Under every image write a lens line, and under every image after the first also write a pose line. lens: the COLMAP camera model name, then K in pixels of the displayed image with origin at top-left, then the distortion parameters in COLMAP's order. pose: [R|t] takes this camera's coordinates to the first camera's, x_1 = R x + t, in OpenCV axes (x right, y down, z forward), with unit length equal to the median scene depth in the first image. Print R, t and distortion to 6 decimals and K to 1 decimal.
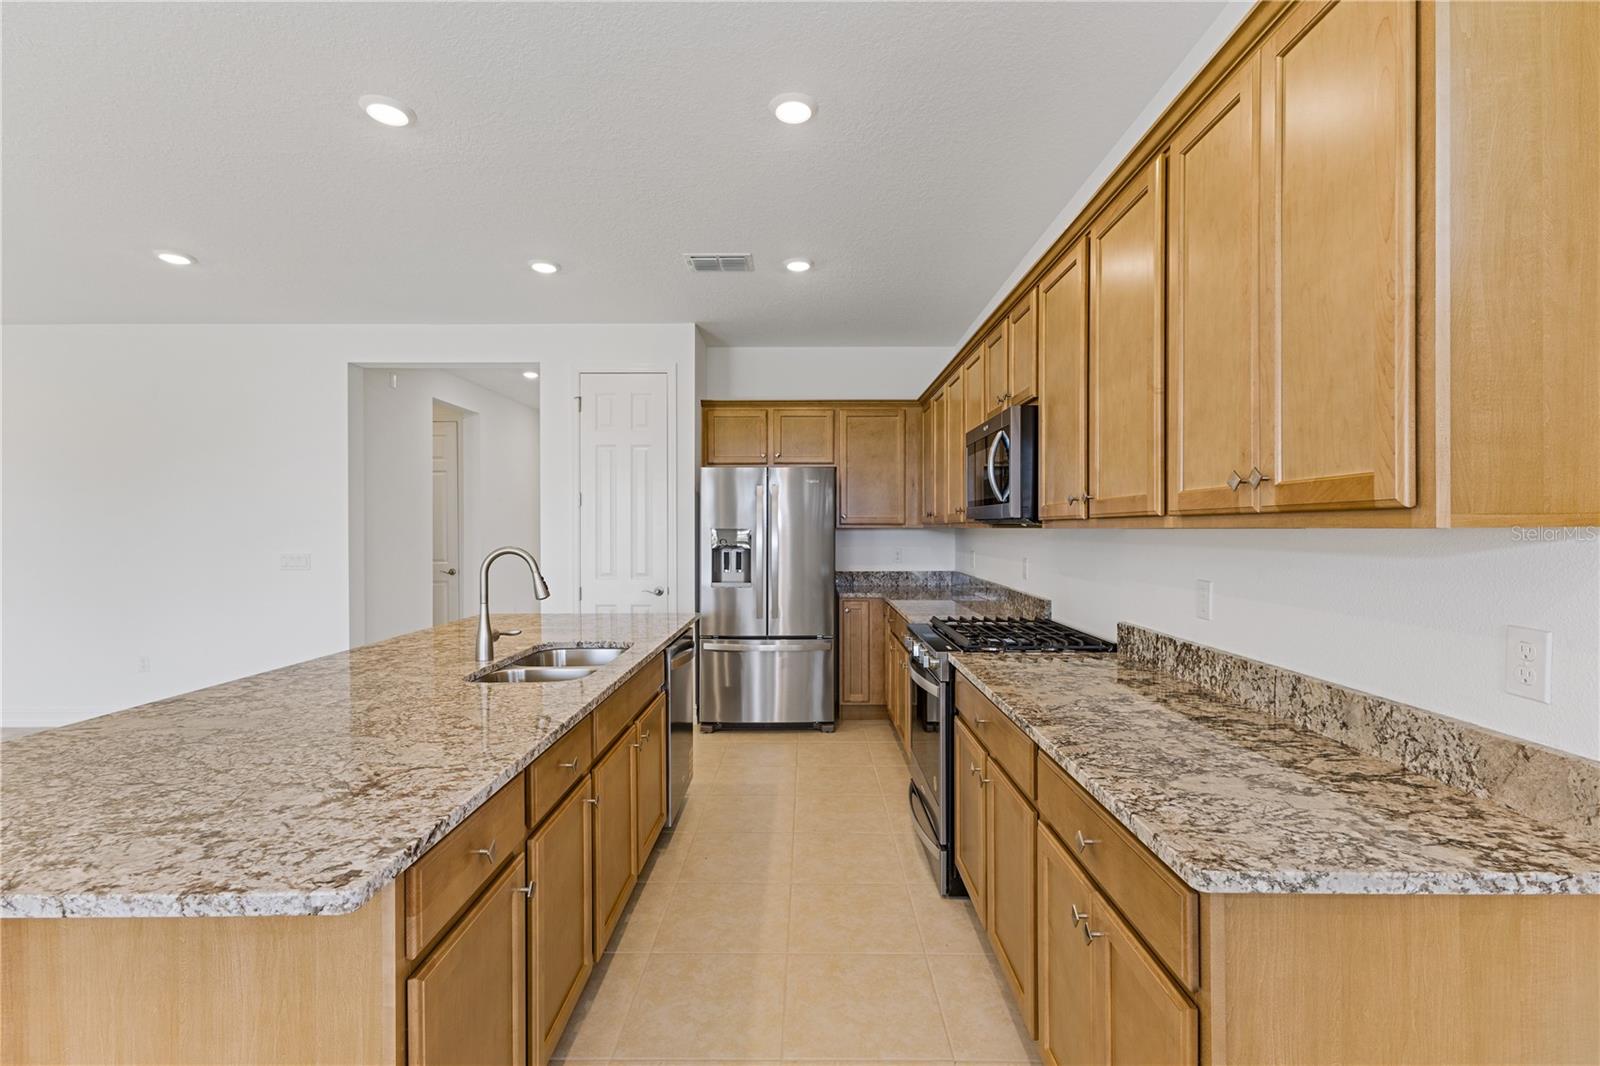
lens RADIAL K [[700.2, 0, 803.9], [0, 700.2, 527.7], [0, 0, 1]] dist [0.015183, -0.002425]
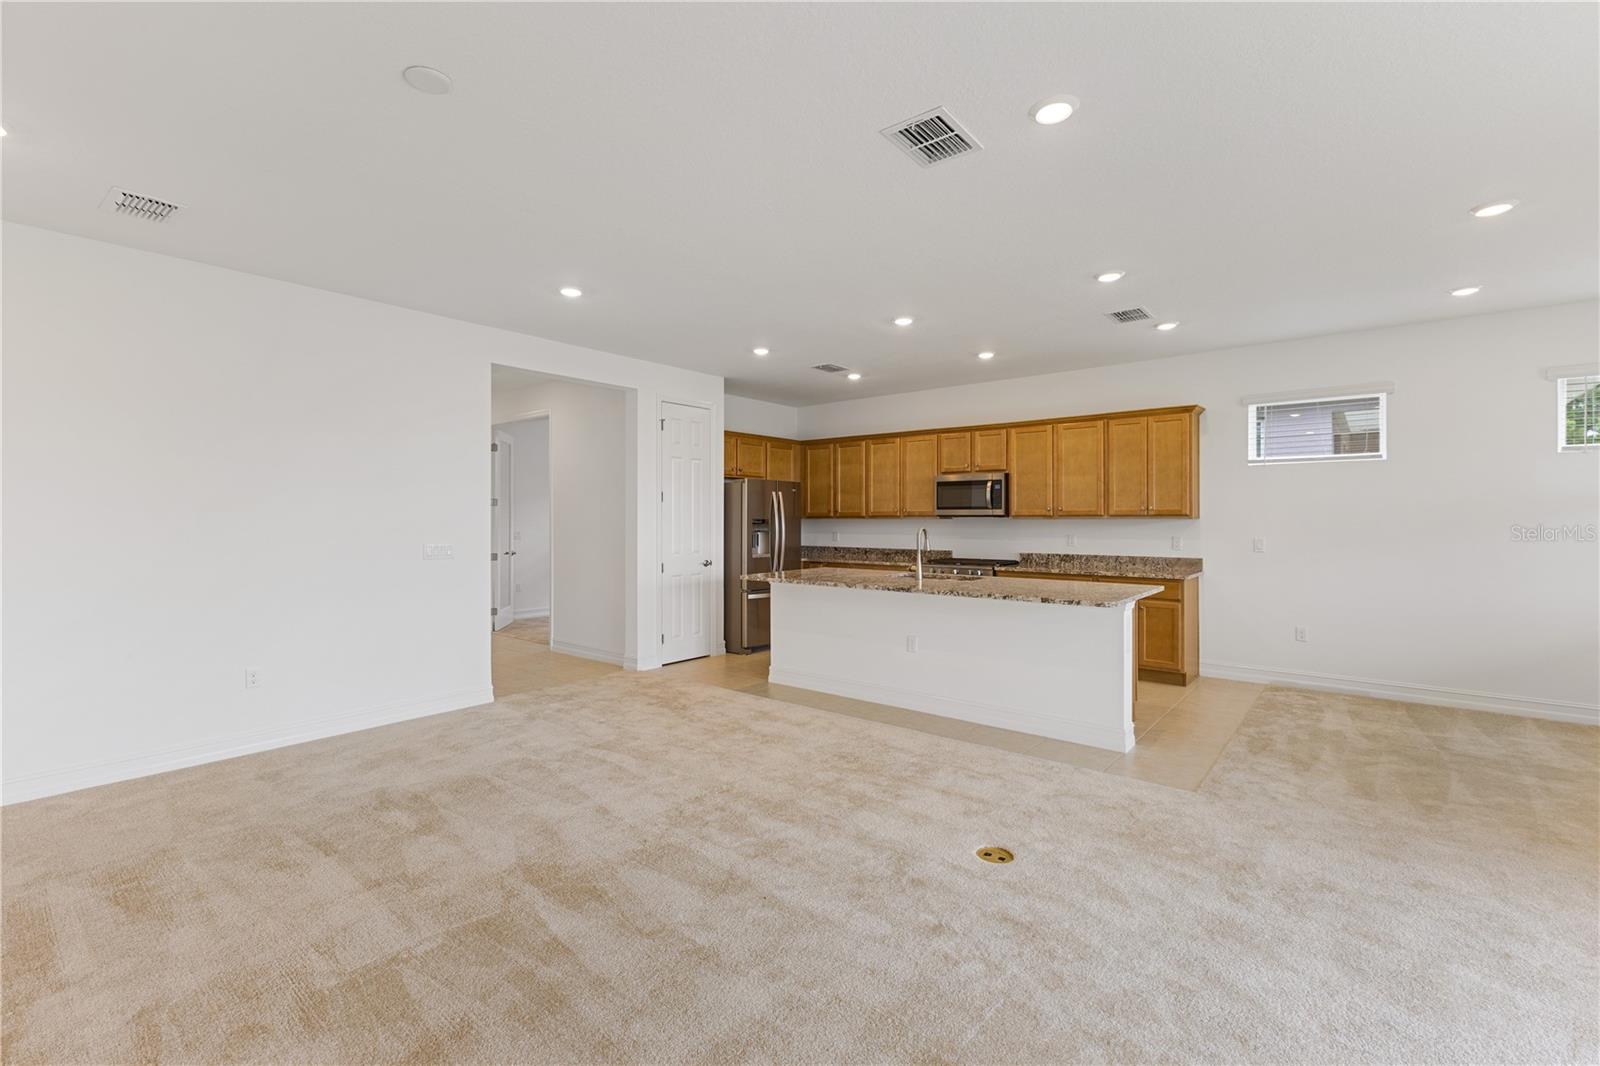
lens RADIAL K [[700.2, 0, 806.5], [0, 700.2, 520.1], [0, 0, 1]] dist [0.015183, -0.002425]
pose [[0.624938, 0.000580, 0.780675, -2.238747], [-0.001308, 0.999999, 0.000304, 0.005041], [-0.780674, -0.001211, 0.624938, -0.072042]]
